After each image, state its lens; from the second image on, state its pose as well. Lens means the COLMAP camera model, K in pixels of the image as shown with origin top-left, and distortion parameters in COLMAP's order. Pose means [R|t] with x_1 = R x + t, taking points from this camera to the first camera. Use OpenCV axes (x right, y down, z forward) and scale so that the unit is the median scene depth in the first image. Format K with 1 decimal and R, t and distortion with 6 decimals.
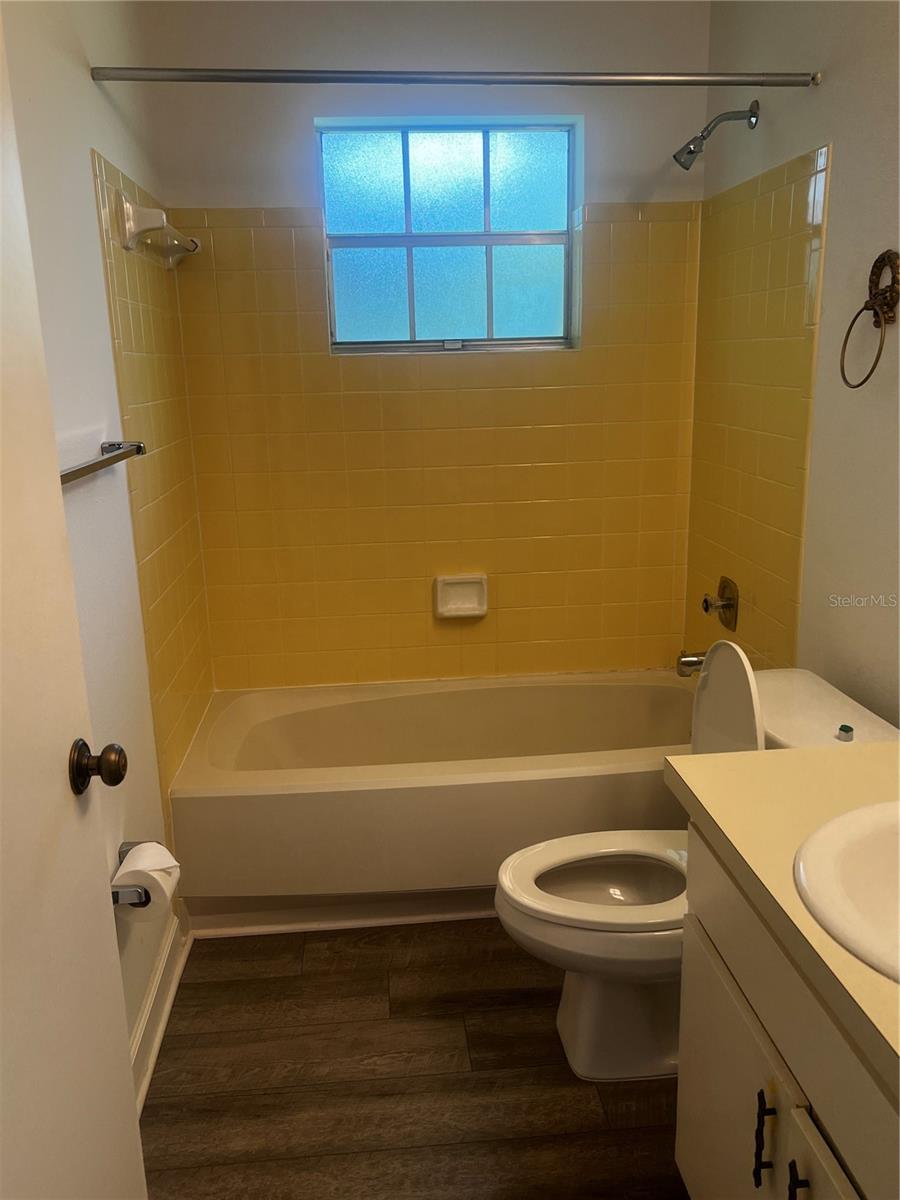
lens RADIAL K [[981.7, 0, 450.0], [0, 981.7, 600.0], [0, 0, 1]] dist [0.005947, -0.001102]
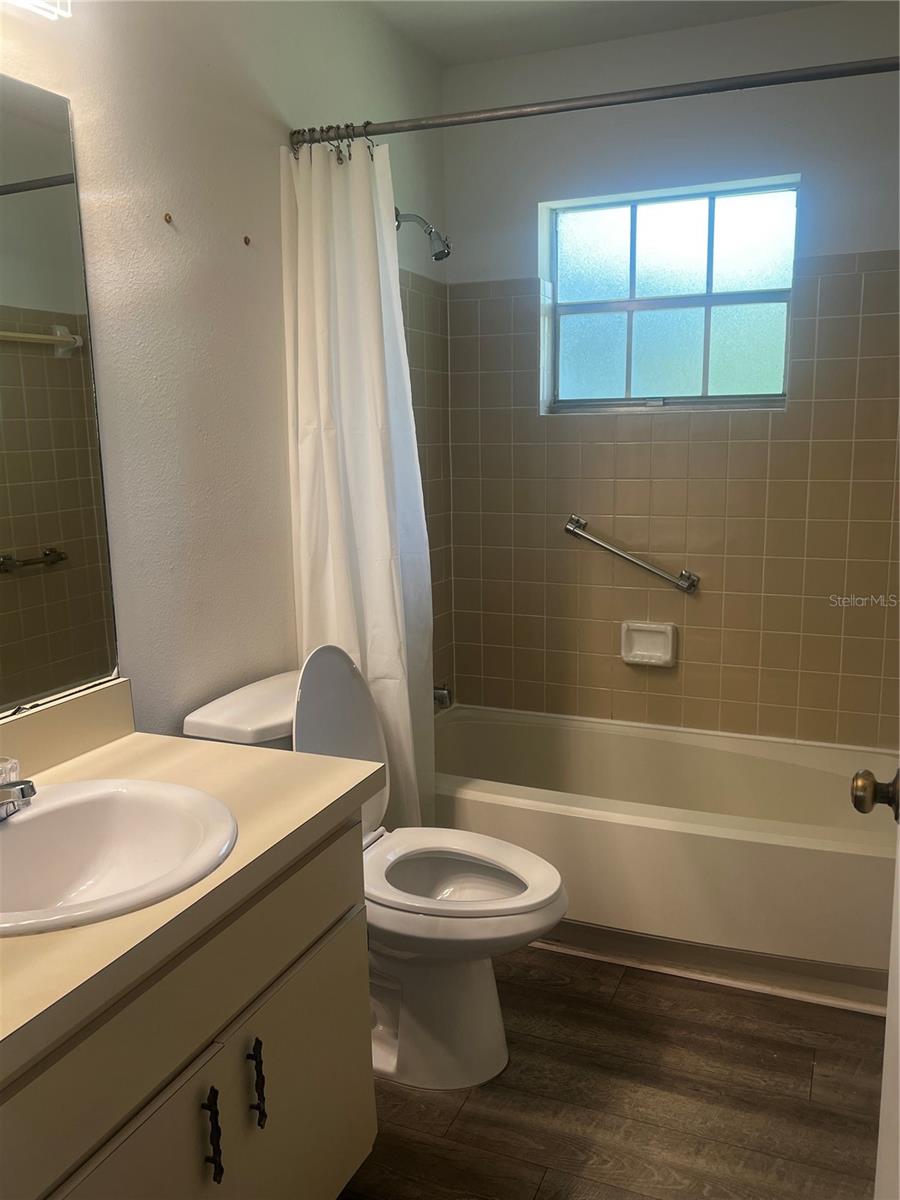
lens RADIAL K [[966.5, 0, 450.0], [0, 966.5, 600.0], [0, 0, 1]] dist [-0.008013, -0.002309]
pose [[0.881668, 0.092259, -0.462763, 0.296051], [-0.113505, 0.993371, -0.018208, -0.008326], [0.458016, 0.068579, 0.886295, 0.007546]]
